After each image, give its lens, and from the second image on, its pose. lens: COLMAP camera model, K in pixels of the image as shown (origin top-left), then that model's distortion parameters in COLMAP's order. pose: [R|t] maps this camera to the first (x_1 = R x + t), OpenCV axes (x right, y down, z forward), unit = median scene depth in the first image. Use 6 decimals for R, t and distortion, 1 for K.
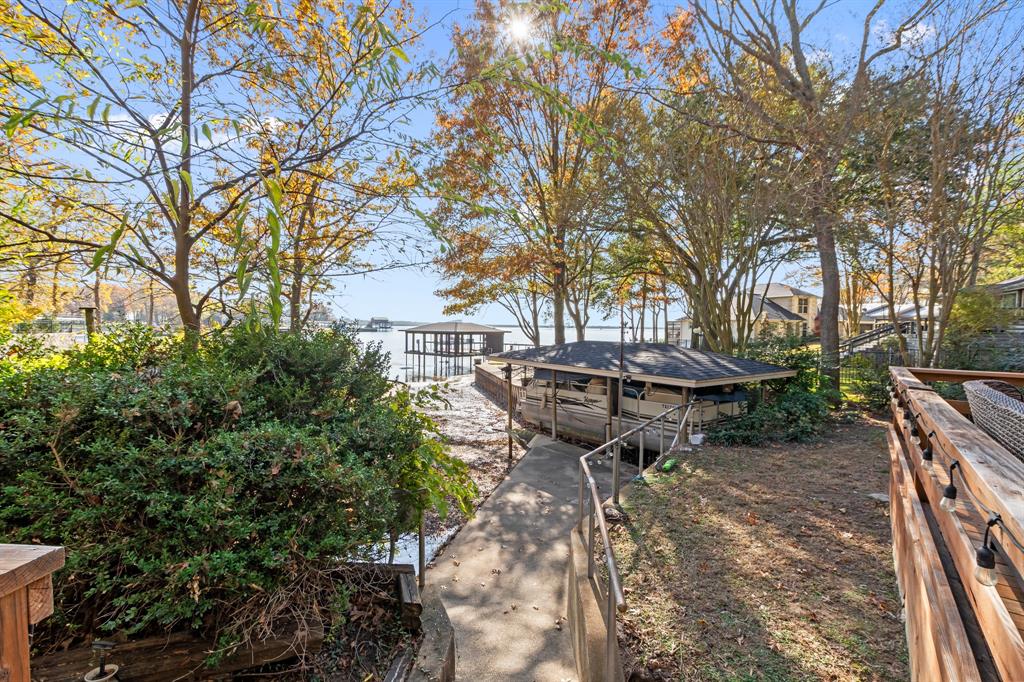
lens RADIAL K [[445.2, 0, 525.3], [0, 445.2, 342.8], [0, 0, 1]] dist [0.001189, 0.000182]
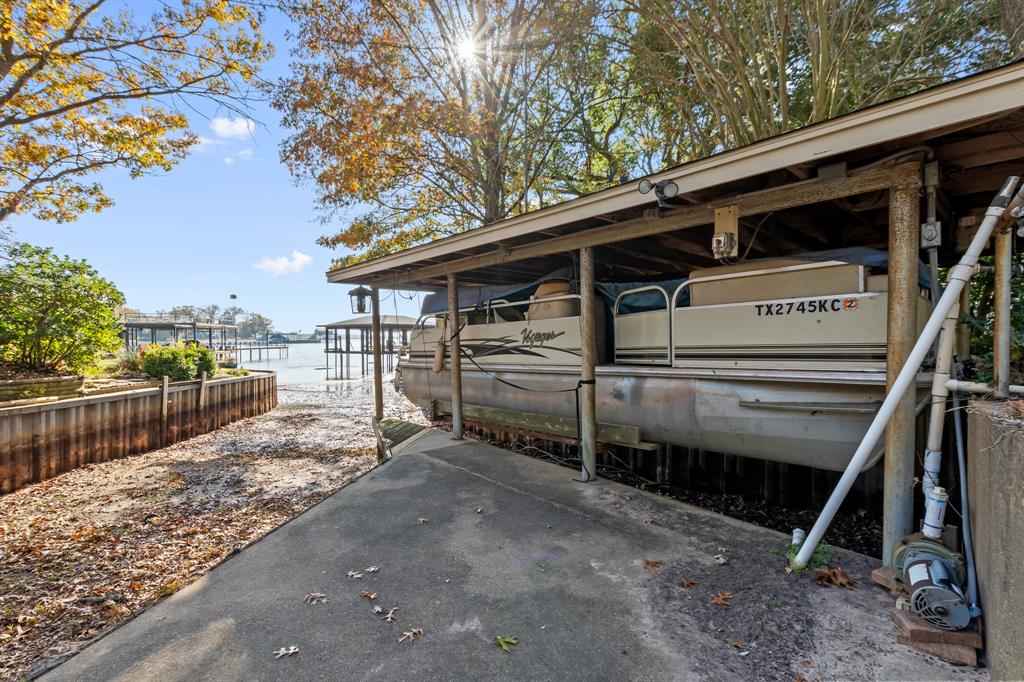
lens RADIAL K [[441.6, 0, 512.0], [0, 441.6, 341.0], [0, 0, 1]] dist [0.001448, 0.000244]
pose [[0.996899, -0.018779, 0.076412, 0.038927], [0.020934, 0.999403, -0.027500, 0.060755], [-0.075850, 0.029014, 0.996697, 0.251713]]
